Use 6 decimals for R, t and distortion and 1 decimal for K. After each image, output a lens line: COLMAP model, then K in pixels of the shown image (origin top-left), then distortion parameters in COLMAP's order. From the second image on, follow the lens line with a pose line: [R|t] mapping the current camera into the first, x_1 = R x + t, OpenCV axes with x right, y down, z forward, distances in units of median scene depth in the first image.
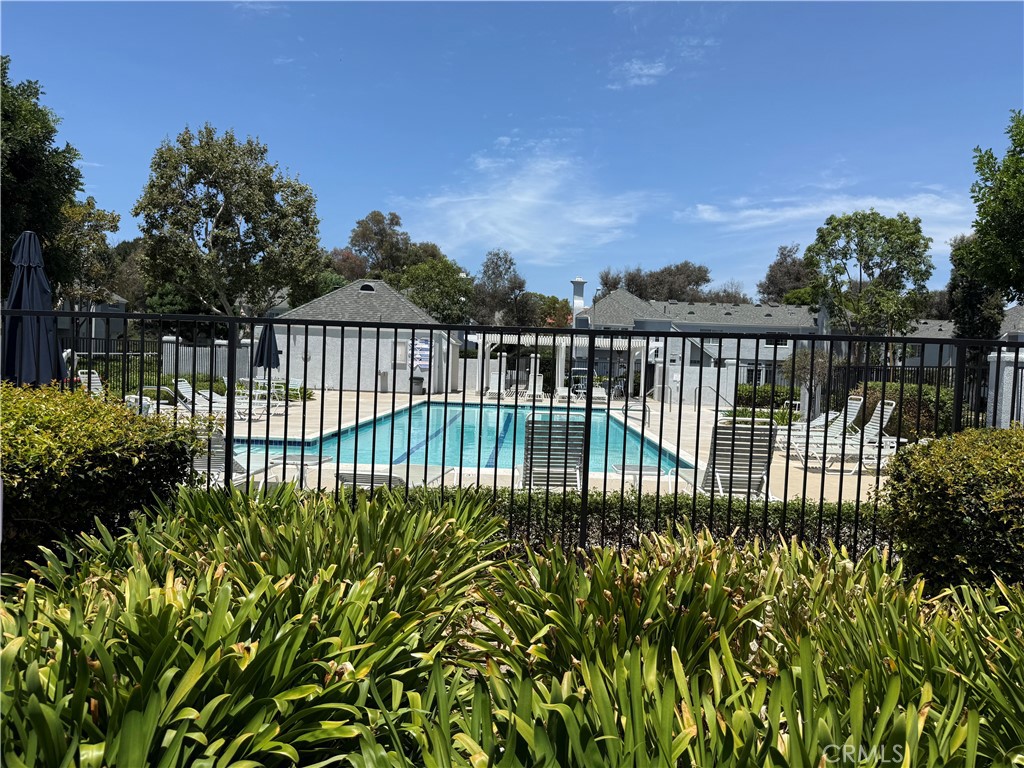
lens RADIAL K [[704.6, 0, 512.0], [0, 704.6, 384.0], [0, 0, 1]] dist [0.214451, -0.422670]
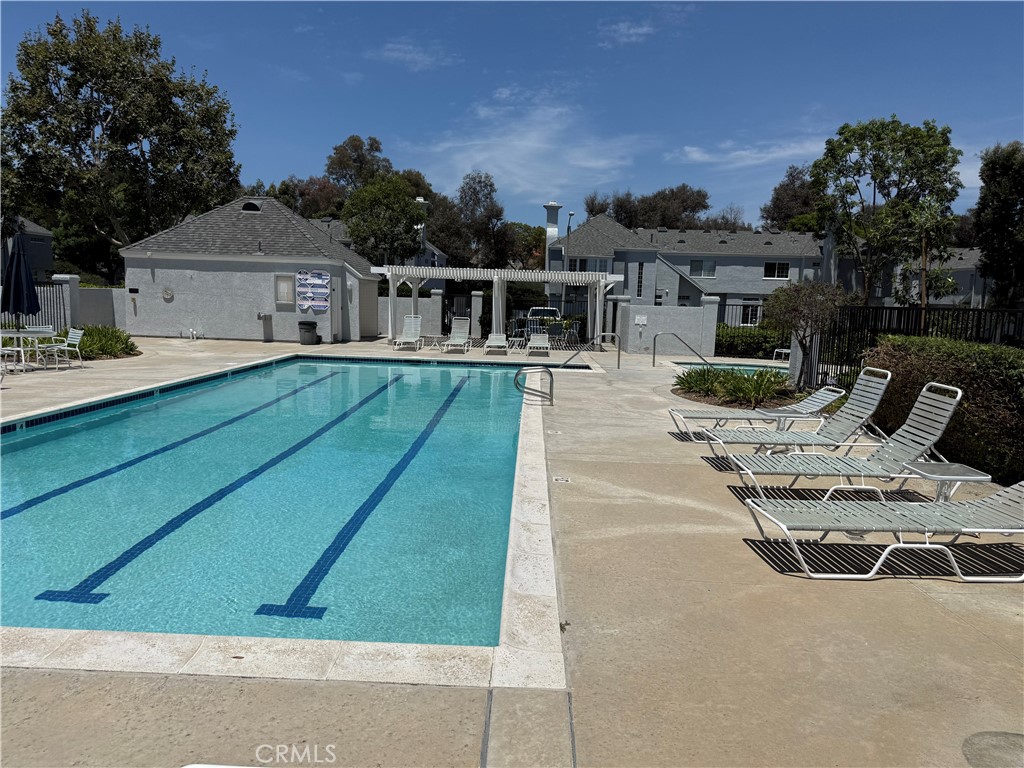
lens RADIAL K [[713.0, 0, 508.6], [0, 713.0, 392.3], [0, 0, 1]] dist [0.089903, -0.105320]
pose [[0.999912, -0.007035, -0.011212, 0.044046], [0.008110, 0.995060, 0.098946, -0.003803], [0.010460, -0.099028, 0.995030, 0.091853]]
